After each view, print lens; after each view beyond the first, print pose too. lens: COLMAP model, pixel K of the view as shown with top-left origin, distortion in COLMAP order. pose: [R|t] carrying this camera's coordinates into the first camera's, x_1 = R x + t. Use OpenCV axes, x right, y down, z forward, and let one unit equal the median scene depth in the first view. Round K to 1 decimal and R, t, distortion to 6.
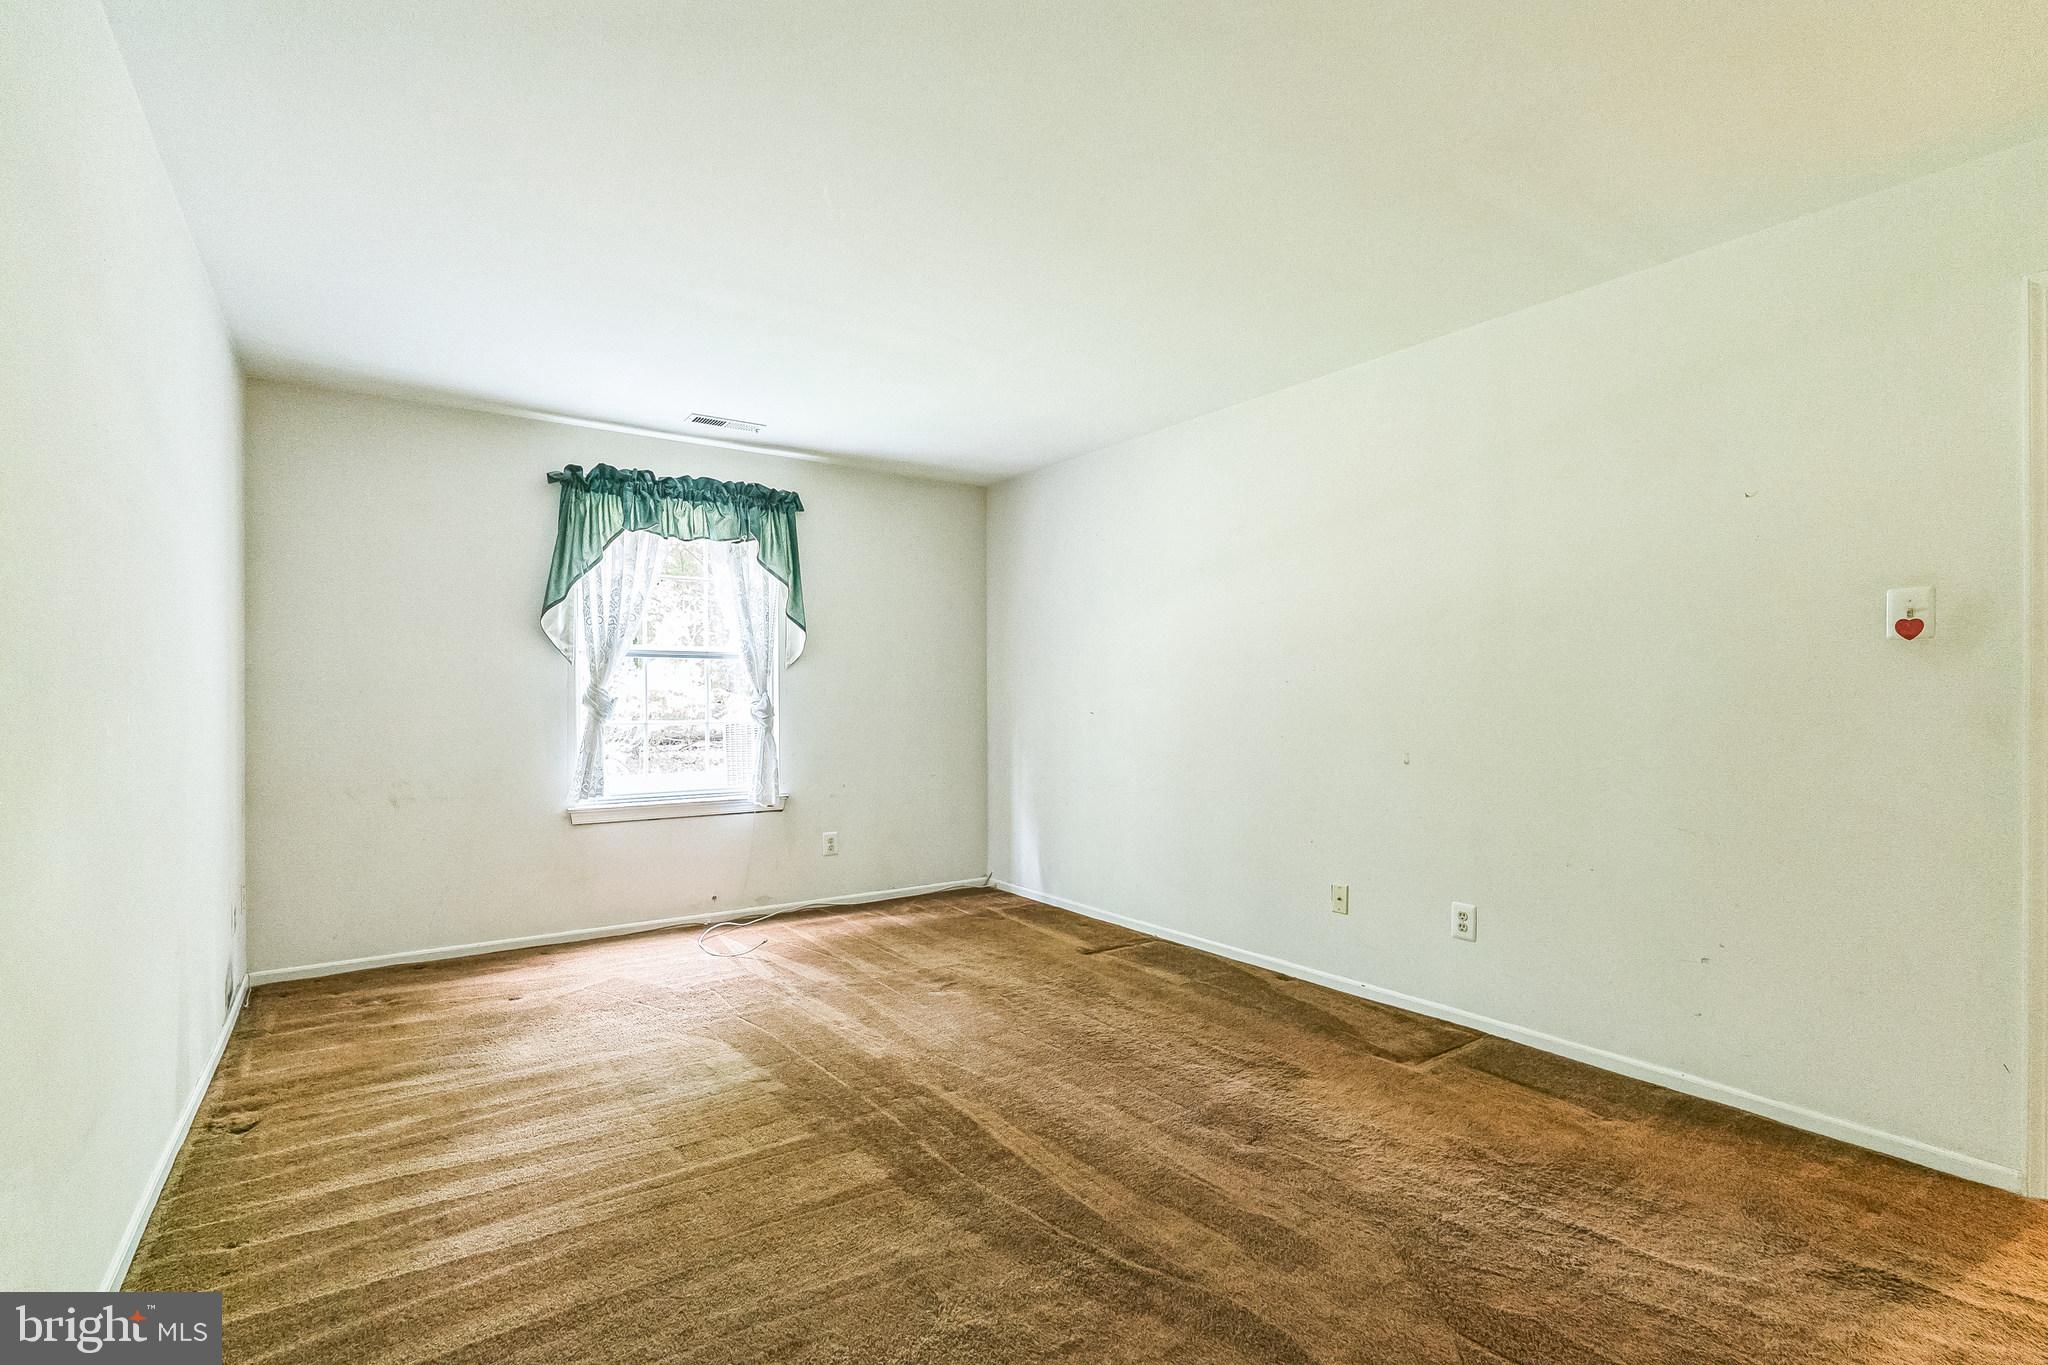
lens RADIAL K [[934.0, 0, 1011.0], [0, 934.0, 689.4], [0, 0, 1]] dist [-0.030094, 0.009978]
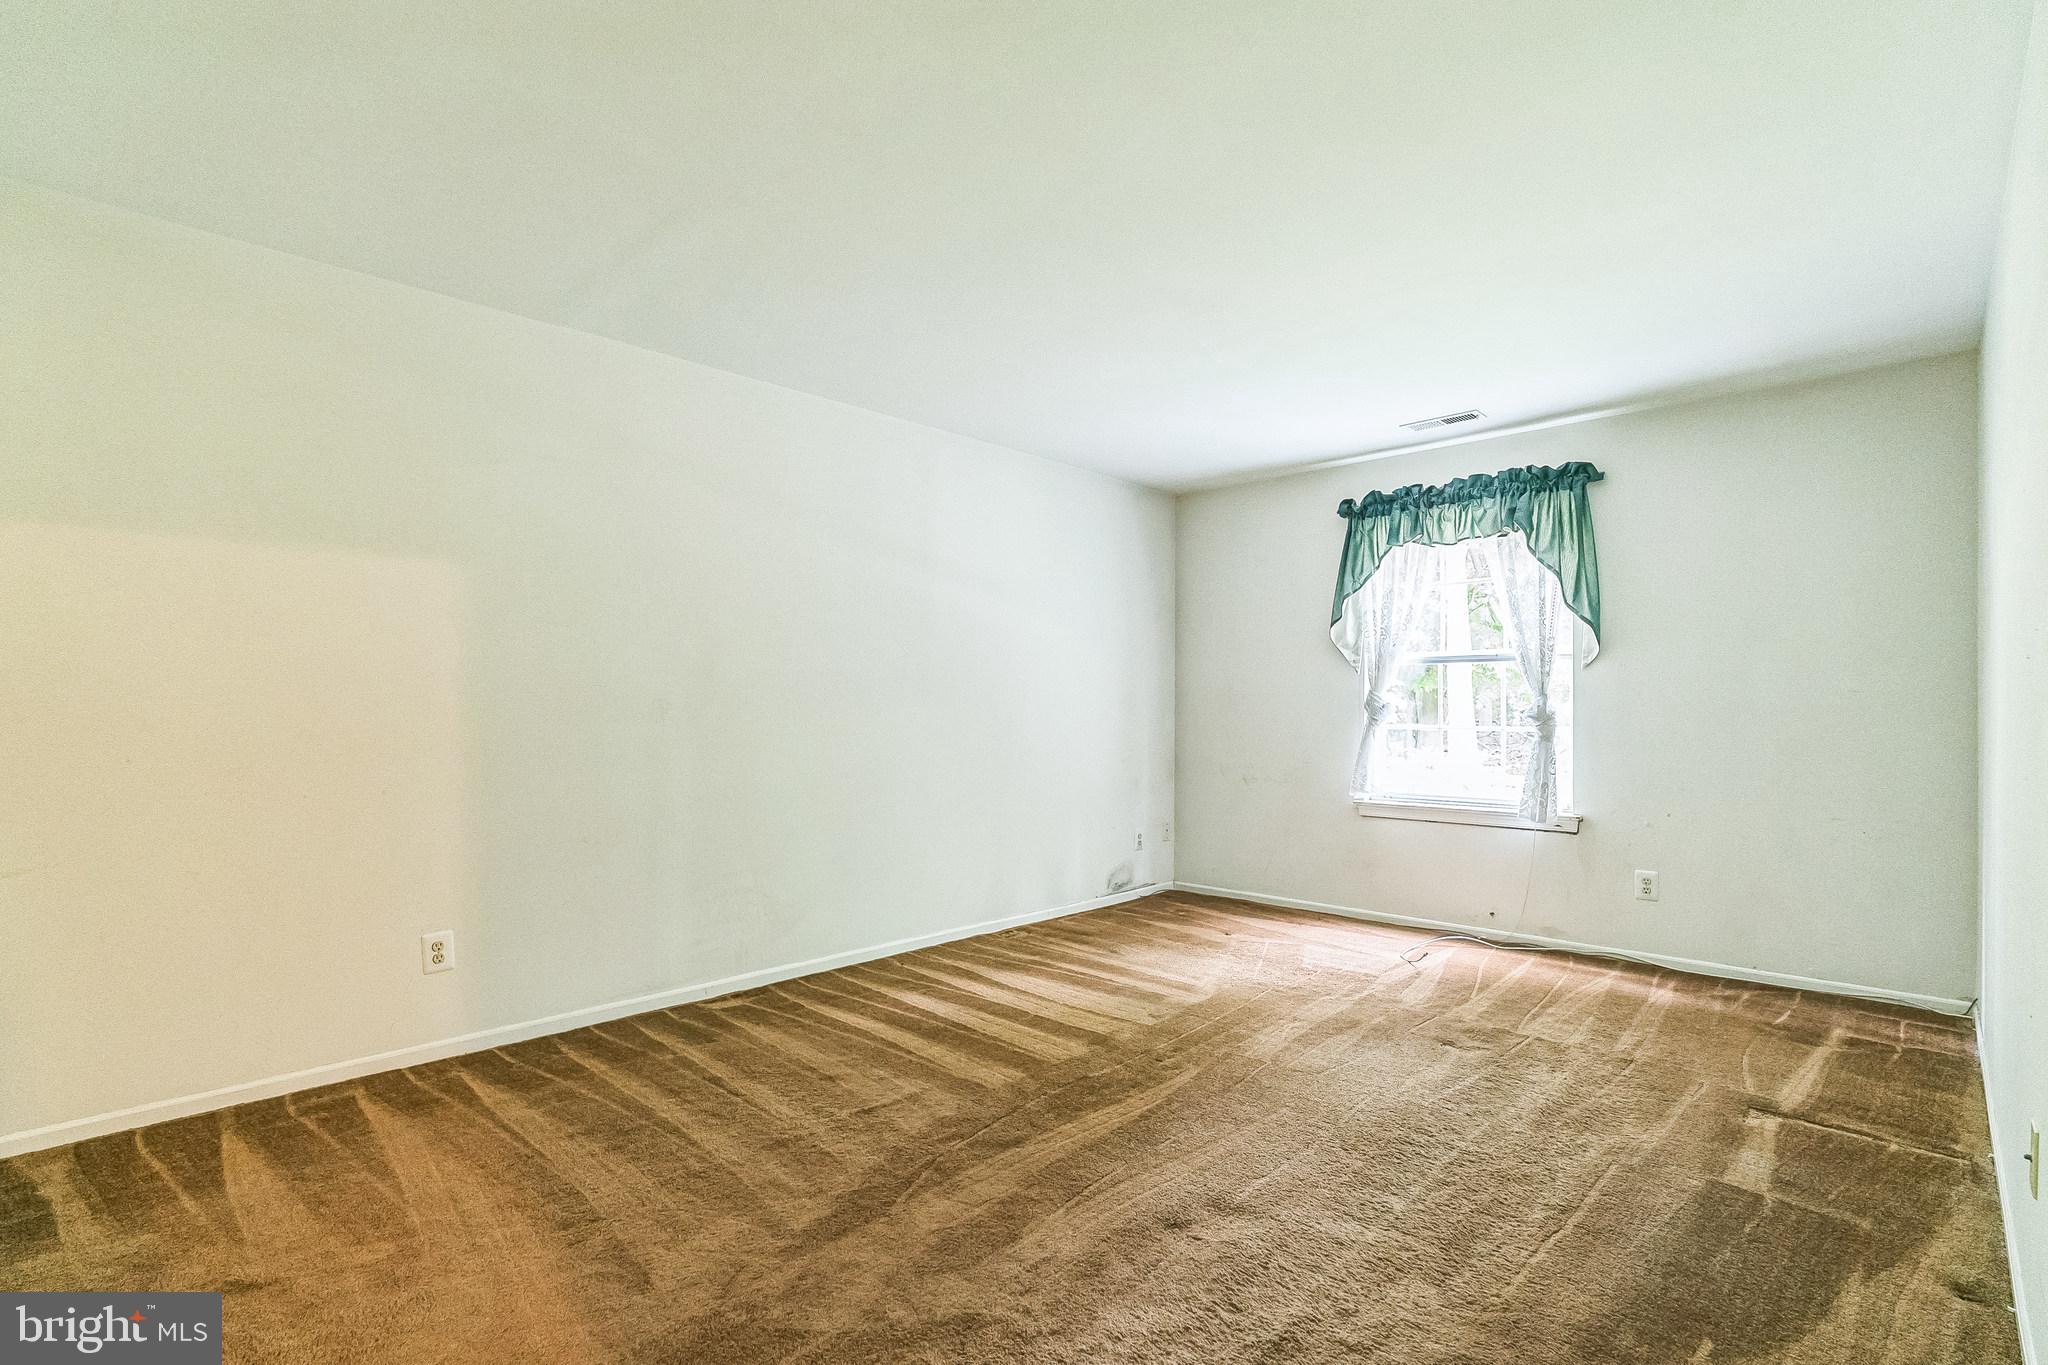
lens RADIAL K [[934.0, 0, 1006.0], [0, 934.0, 692.4], [0, 0, 1]] dist [-0.030094, 0.009978]
pose [[0.190638, -0.012317, -0.981583, 0.560733], [0.005932, 0.999917, -0.011395, 0.006680], [0.981642, -0.003650, 0.190696, 0.363033]]
